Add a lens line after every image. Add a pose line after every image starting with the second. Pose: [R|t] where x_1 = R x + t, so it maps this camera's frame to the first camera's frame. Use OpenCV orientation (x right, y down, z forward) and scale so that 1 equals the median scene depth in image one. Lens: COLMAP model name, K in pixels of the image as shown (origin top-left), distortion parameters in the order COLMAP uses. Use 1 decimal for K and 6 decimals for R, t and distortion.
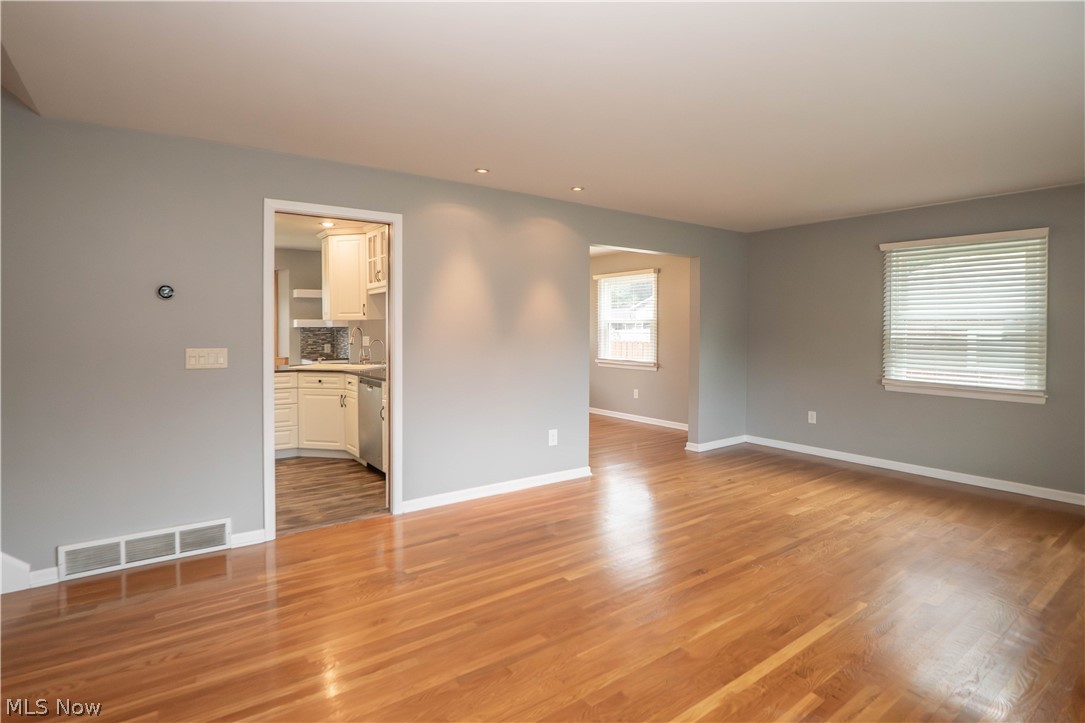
lens RADIAL K [[506.7, 0, 519.4], [0, 506.7, 333.8], [0, 0, 1]] dist [-0.023648, 0.000171]
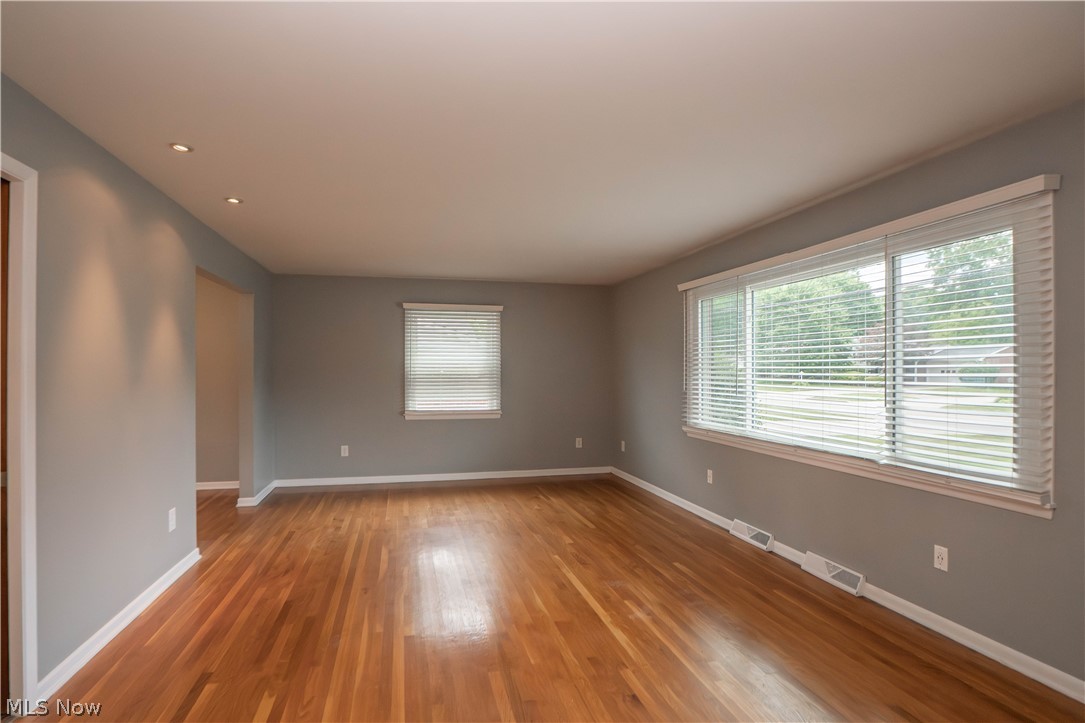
lens RADIAL K [[540.8, 0, 492.3], [0, 540.8, 364.4], [0, 0, 1]] dist [-0.045523, 0.000618]
pose [[0.432093, 0.005463, 0.901813, -0.495036], [0.014077, 0.999819, -0.012802, -0.006084], [-0.901719, 0.018226, 0.431937, 0.275139]]
